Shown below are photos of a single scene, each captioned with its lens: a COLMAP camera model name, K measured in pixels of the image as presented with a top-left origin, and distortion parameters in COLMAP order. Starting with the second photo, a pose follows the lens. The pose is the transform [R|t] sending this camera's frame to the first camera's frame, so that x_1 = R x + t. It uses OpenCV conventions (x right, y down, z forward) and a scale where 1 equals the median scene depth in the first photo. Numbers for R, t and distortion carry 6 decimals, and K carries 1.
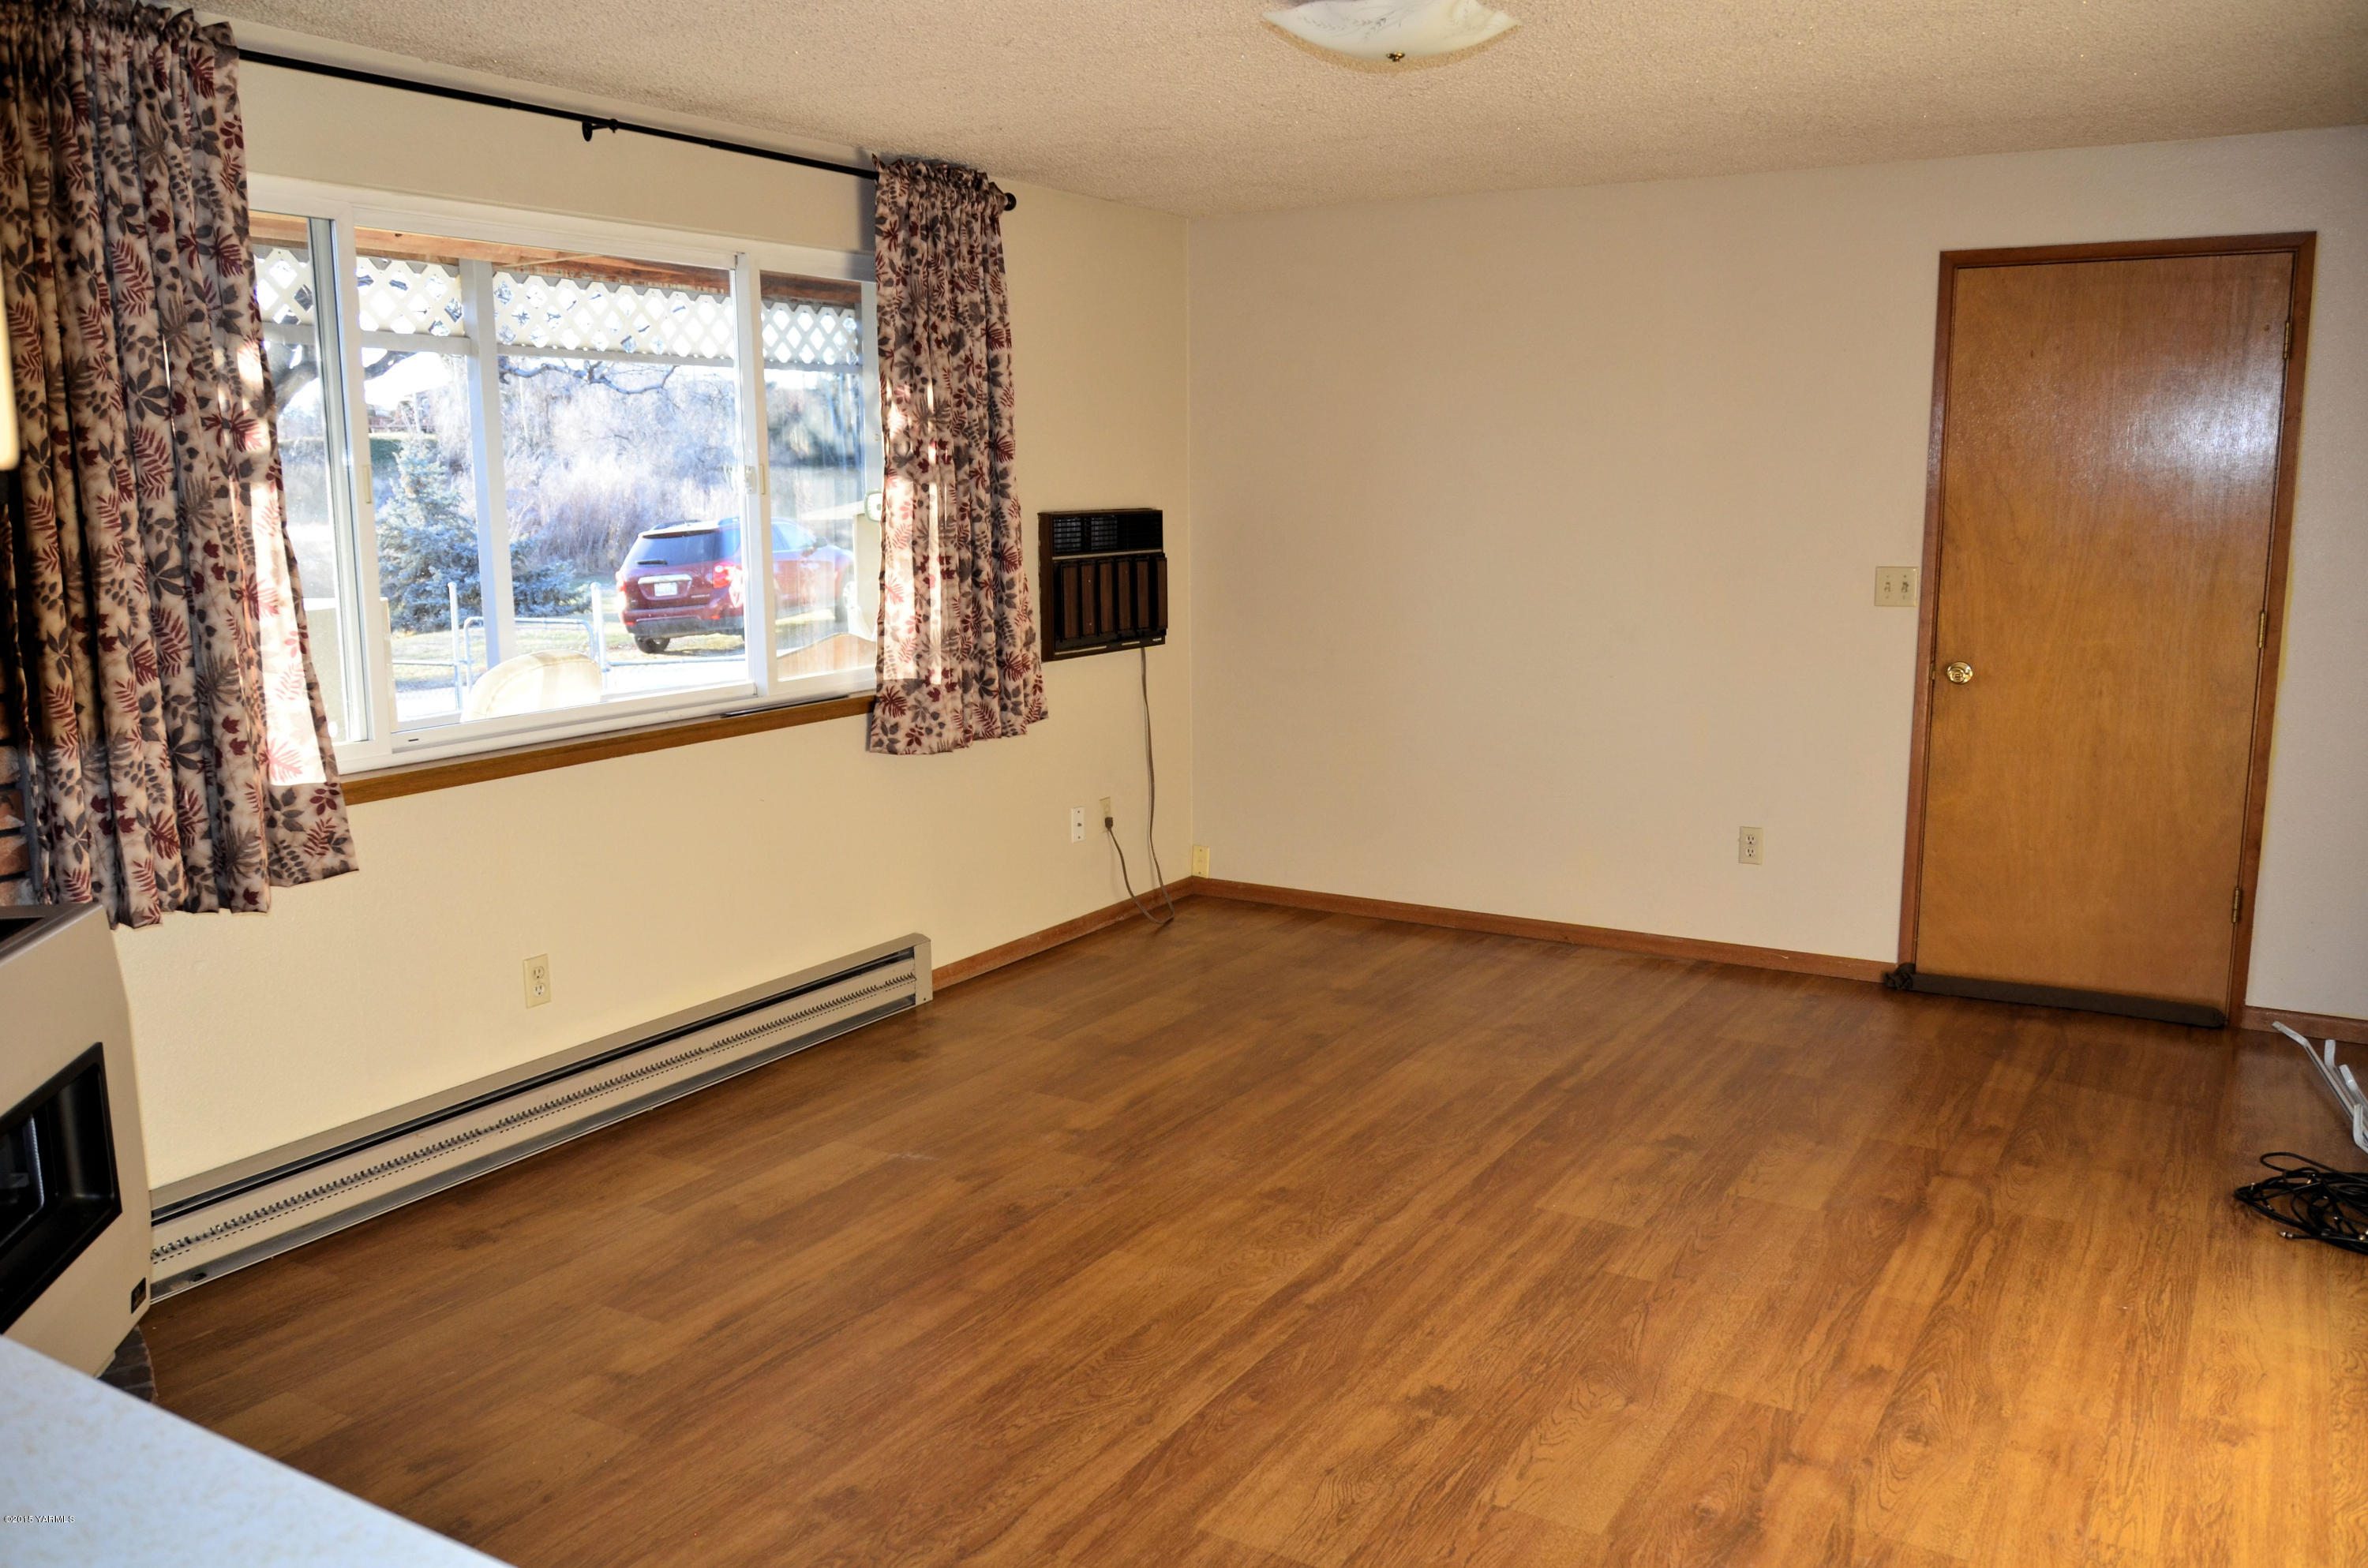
lens RADIAL K [[1842.4, 0, 1184.0], [0, 1842.4, 784.0], [0, 0, 1]] dist [-0.007239, -0.000366]
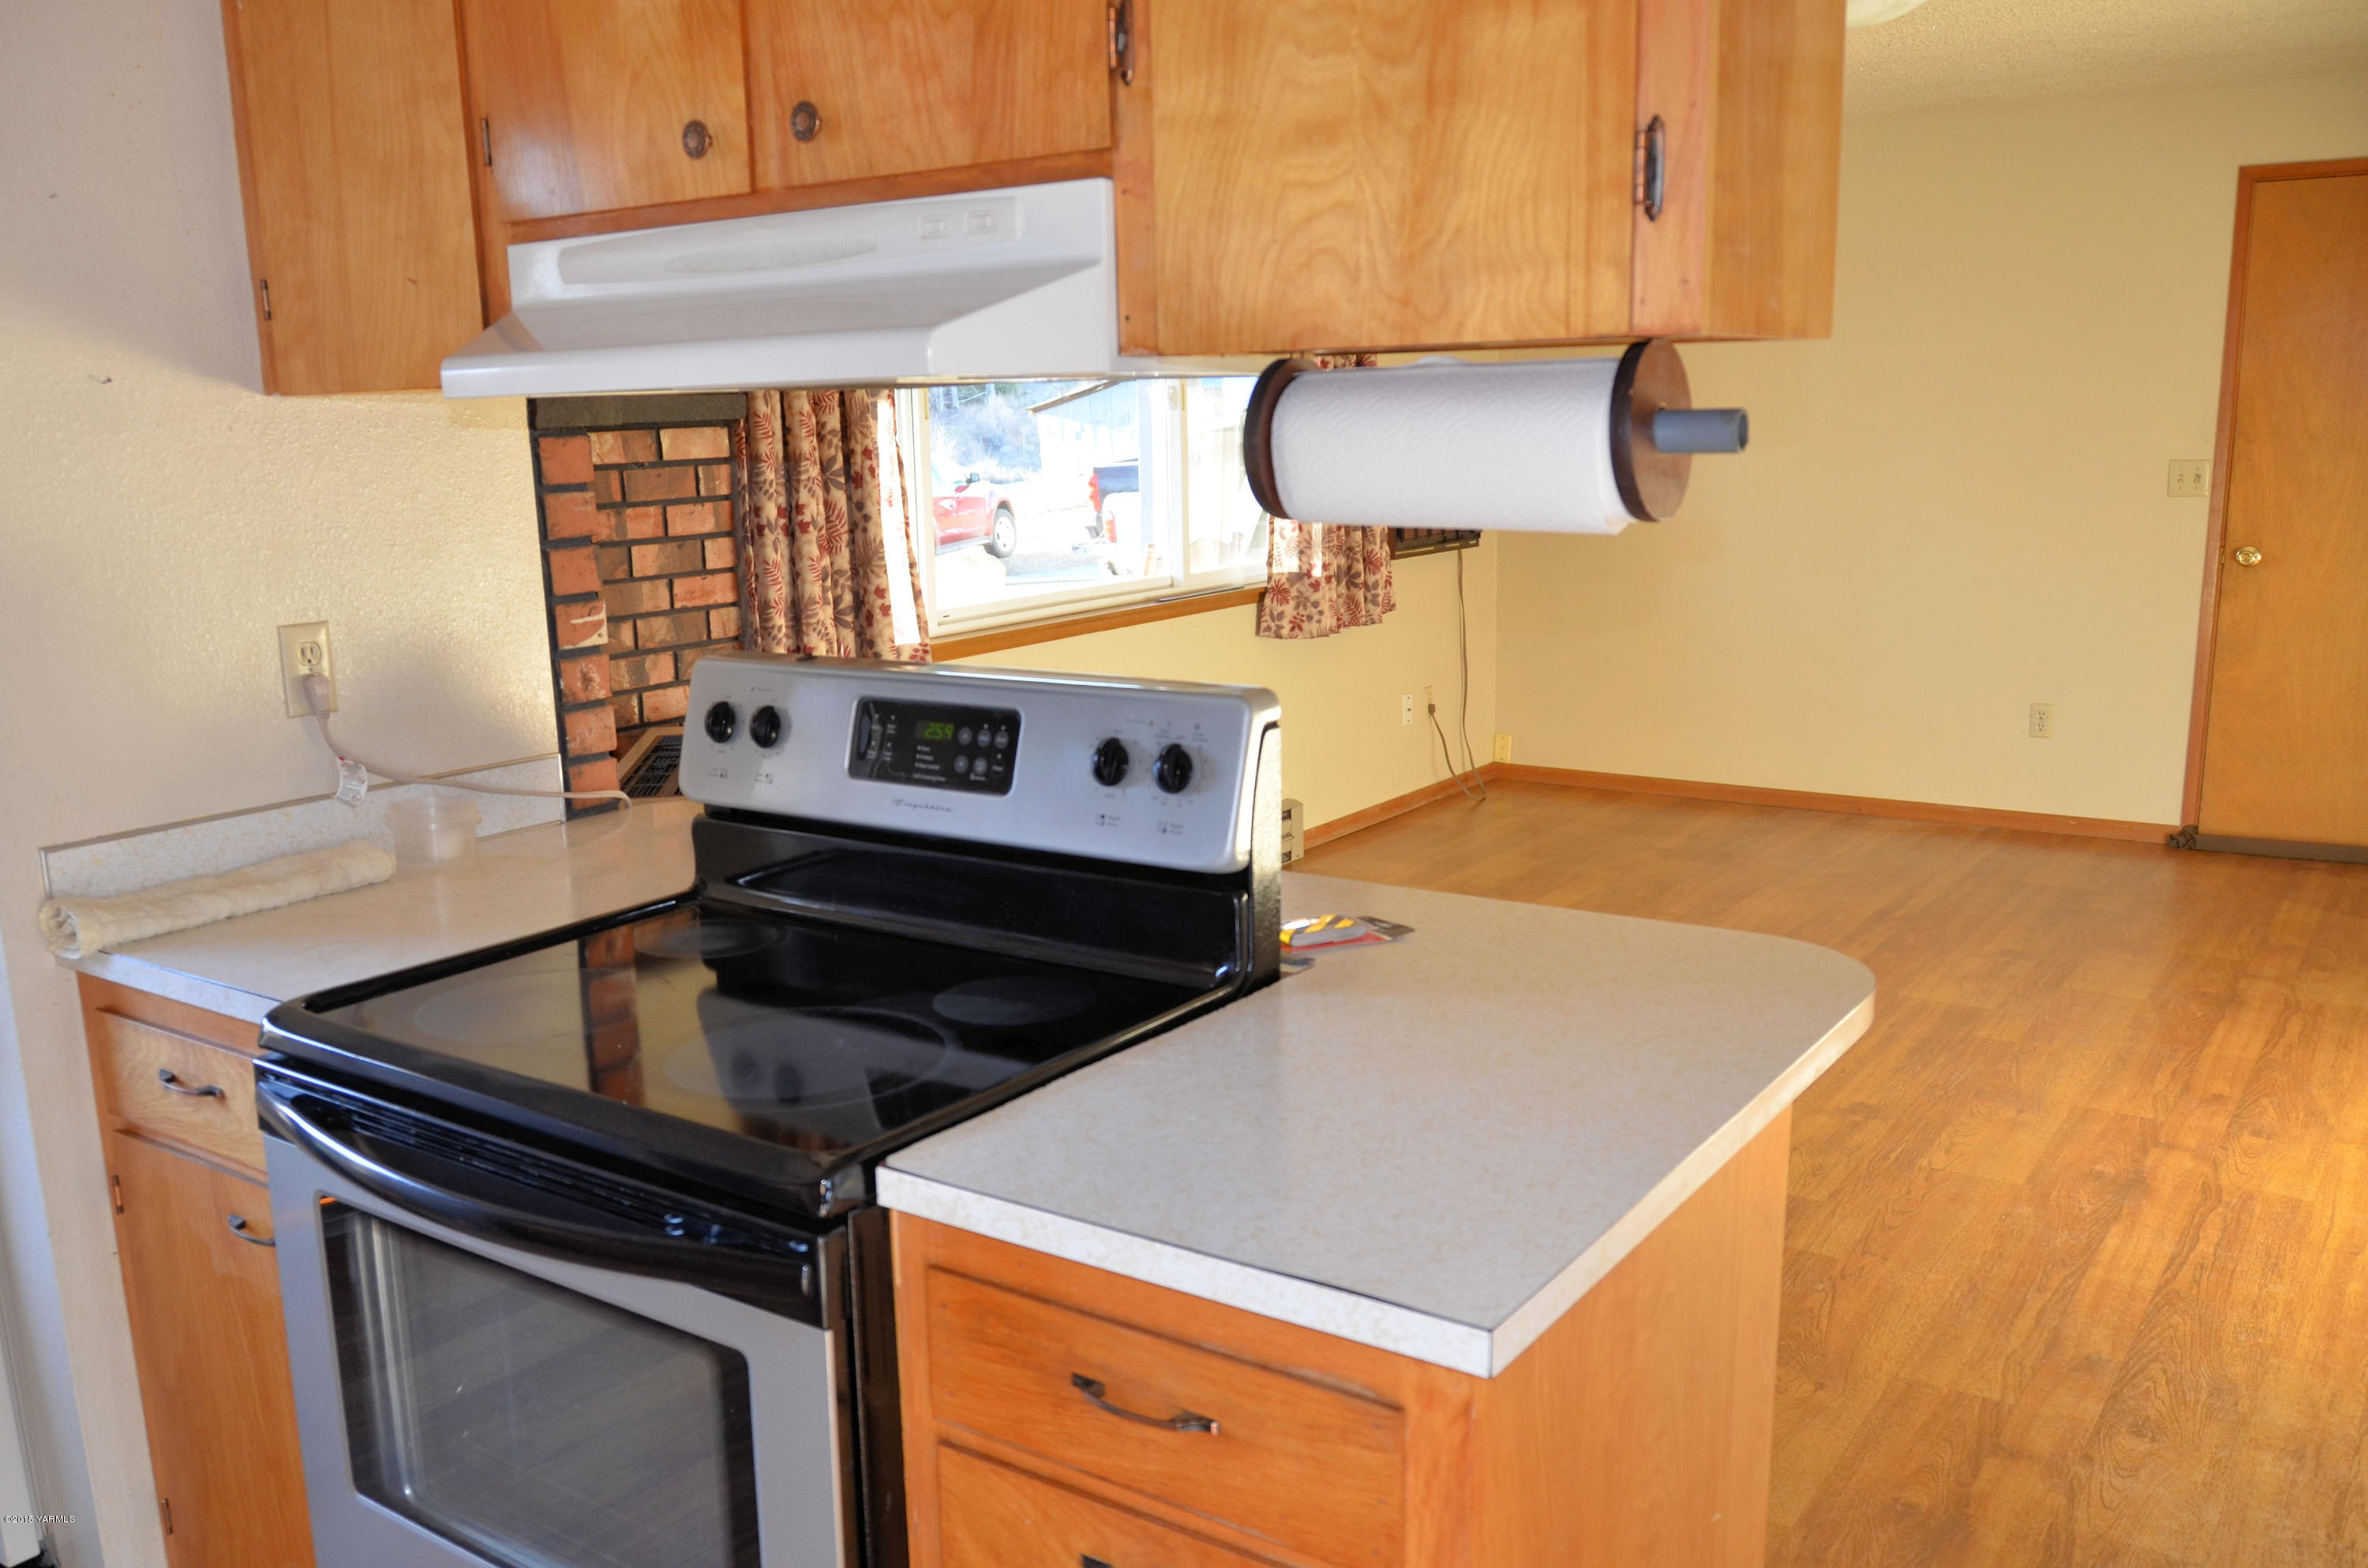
lens RADIAL K [[1947.1, 0, 1138.2], [0, 1947.1, 827.8], [0, 0, 1]] dist [-0.006666, -0.010164]
pose [[0.996857, -0.002430, -0.079183, -0.188359], [0.006174, 0.998873, 0.047069, 0.054953], [0.078980, -0.047410, 0.995748, -0.270296]]
